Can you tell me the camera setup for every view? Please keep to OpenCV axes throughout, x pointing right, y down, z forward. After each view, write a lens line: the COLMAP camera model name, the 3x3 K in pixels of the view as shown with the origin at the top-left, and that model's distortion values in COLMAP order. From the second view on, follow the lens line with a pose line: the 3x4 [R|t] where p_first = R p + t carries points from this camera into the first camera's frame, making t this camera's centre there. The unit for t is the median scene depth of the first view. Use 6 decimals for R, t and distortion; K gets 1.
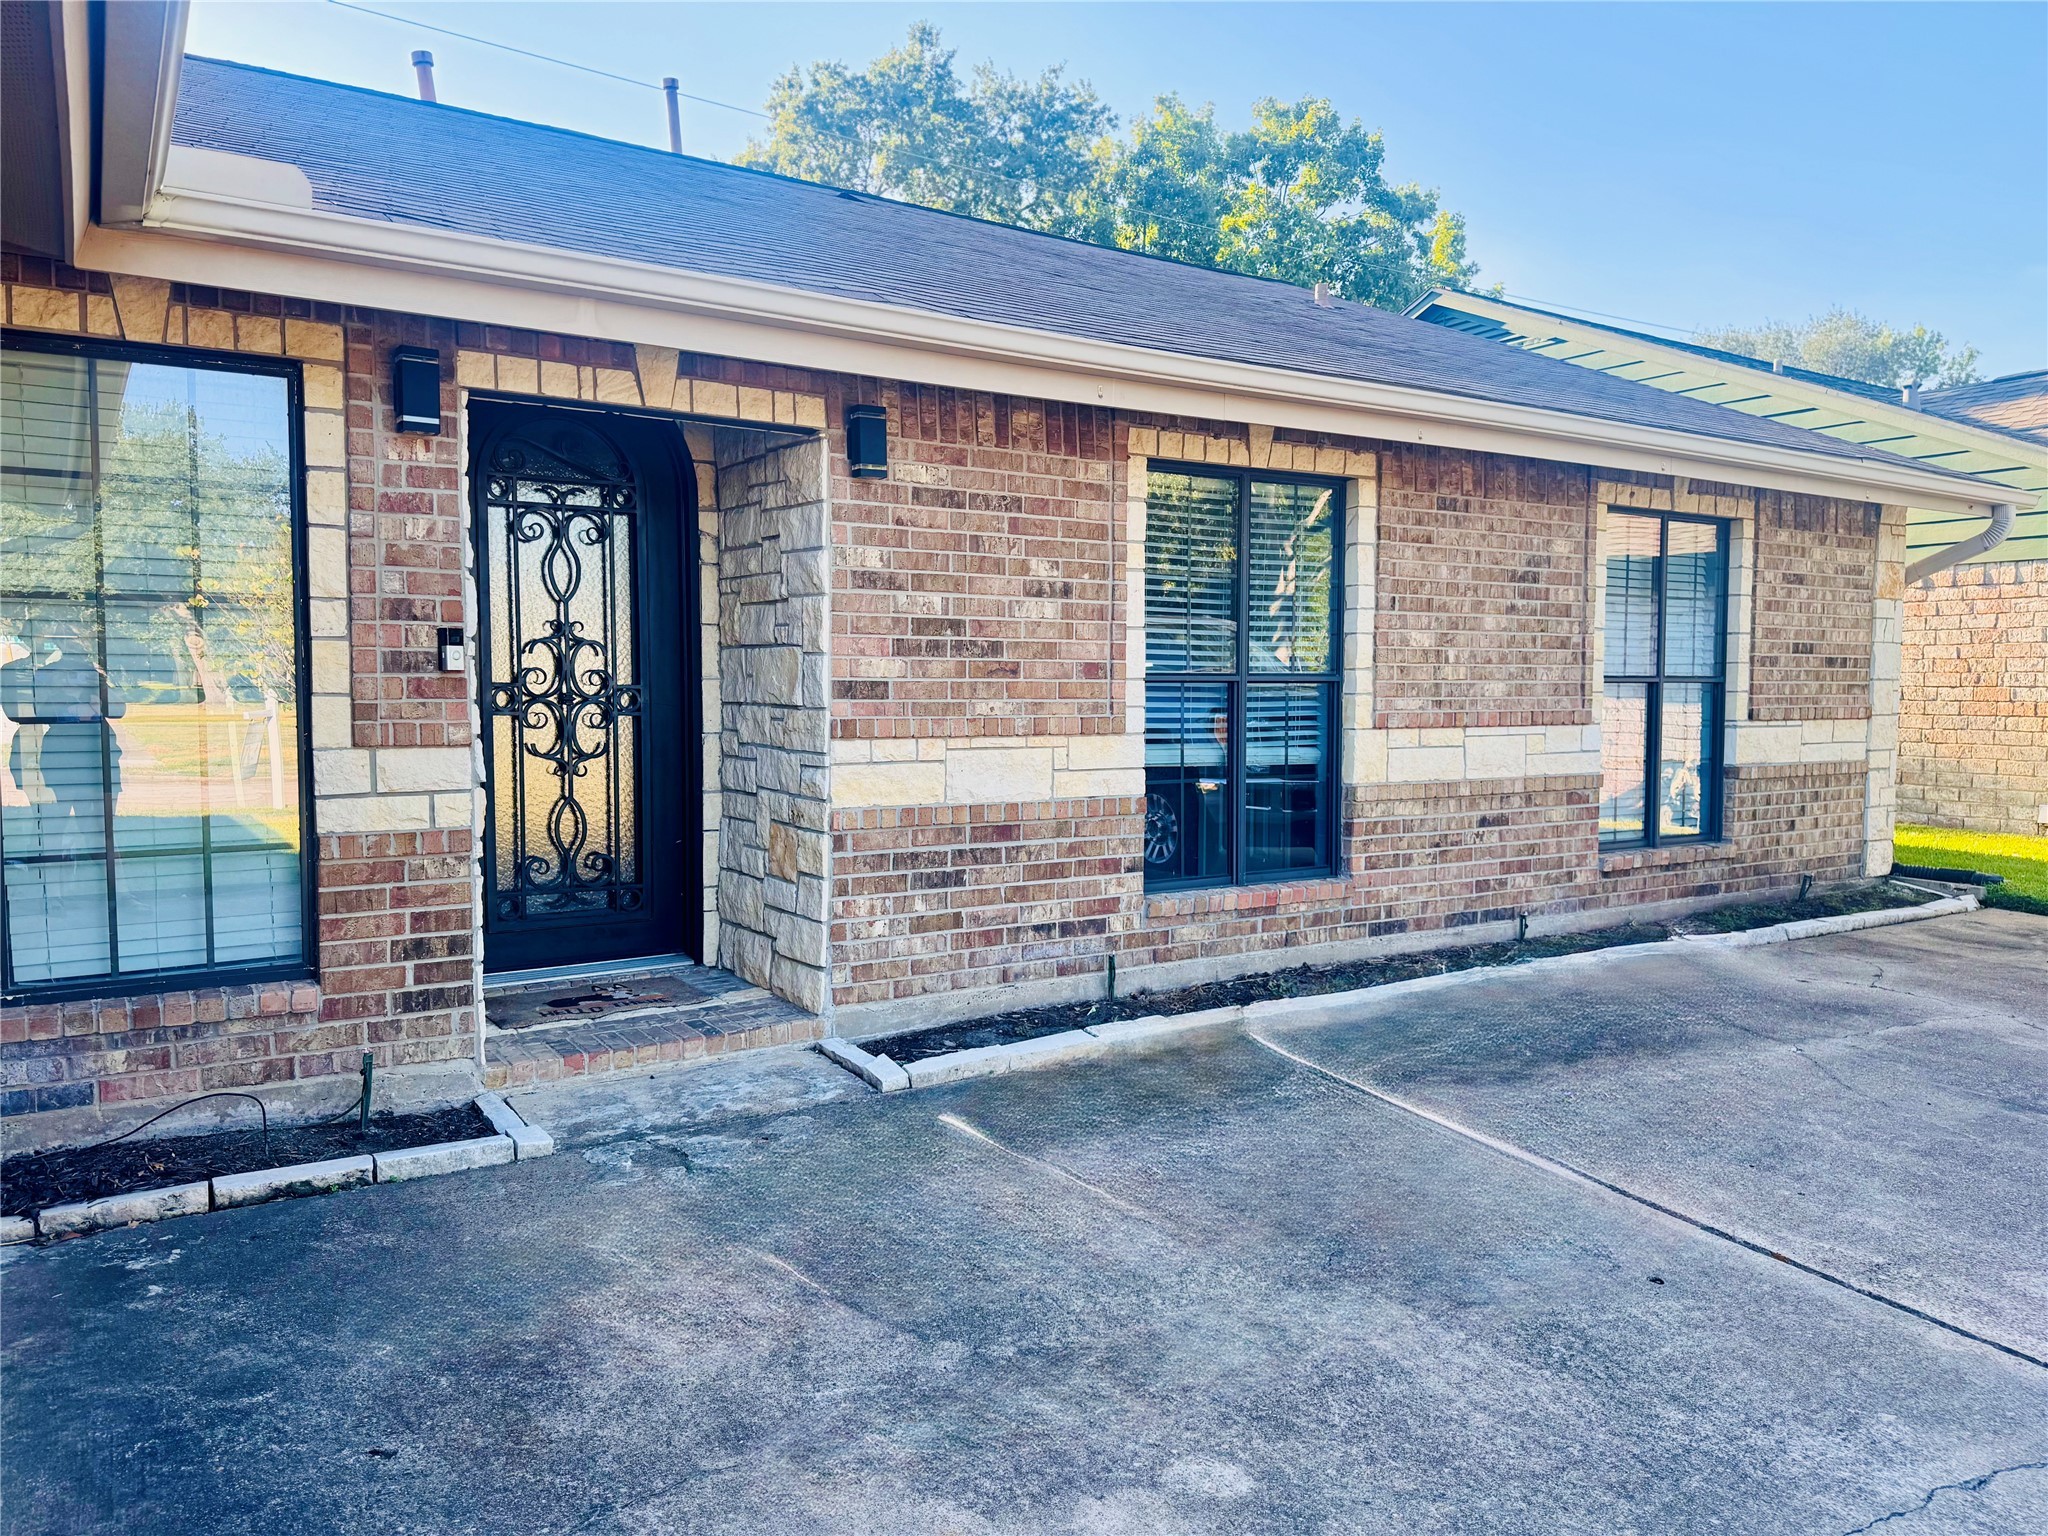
lens RADIAL K [[1422.0, 0, 1016.8], [0, 1422.0, 765.1], [0, 0, 1]] dist [0.127963, -0.184846]
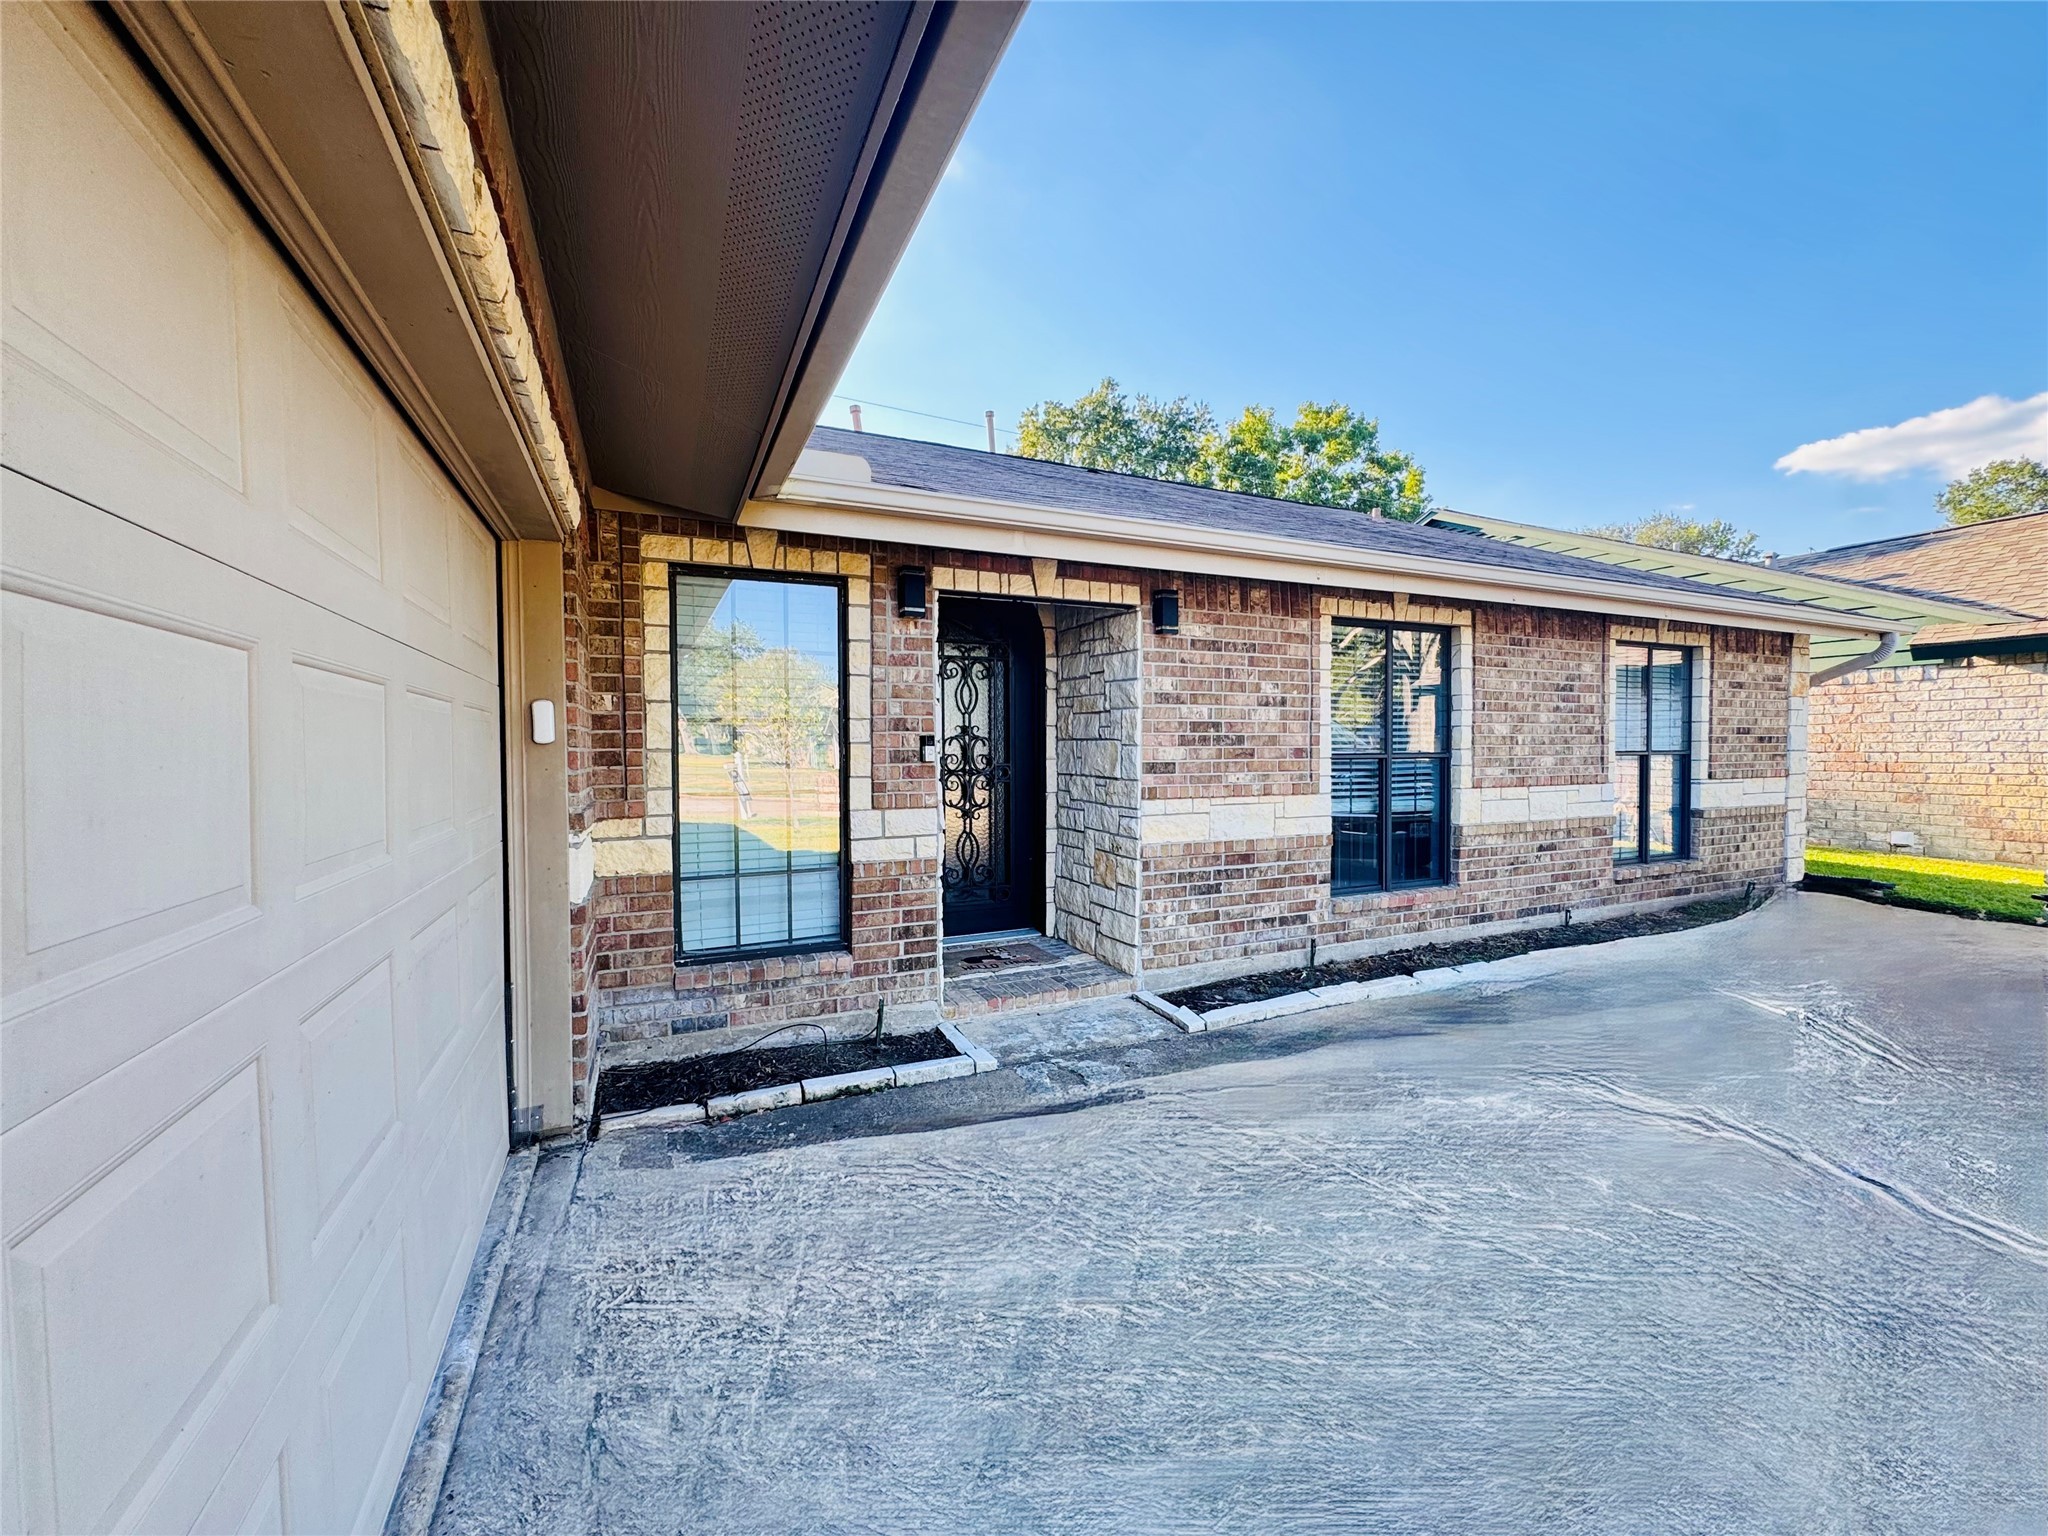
lens RADIAL K [[822.5, 0, 1026.1], [0, 822.5, 762.7], [0, 0, 1]] dist [-0.012342, 0.022171]
pose [[0.990345, -0.004052, -0.138567, -0.116778], [-0.001090, 0.999314, -0.037015, -0.022653], [0.138621, 0.036809, 0.989661, 0.076417]]
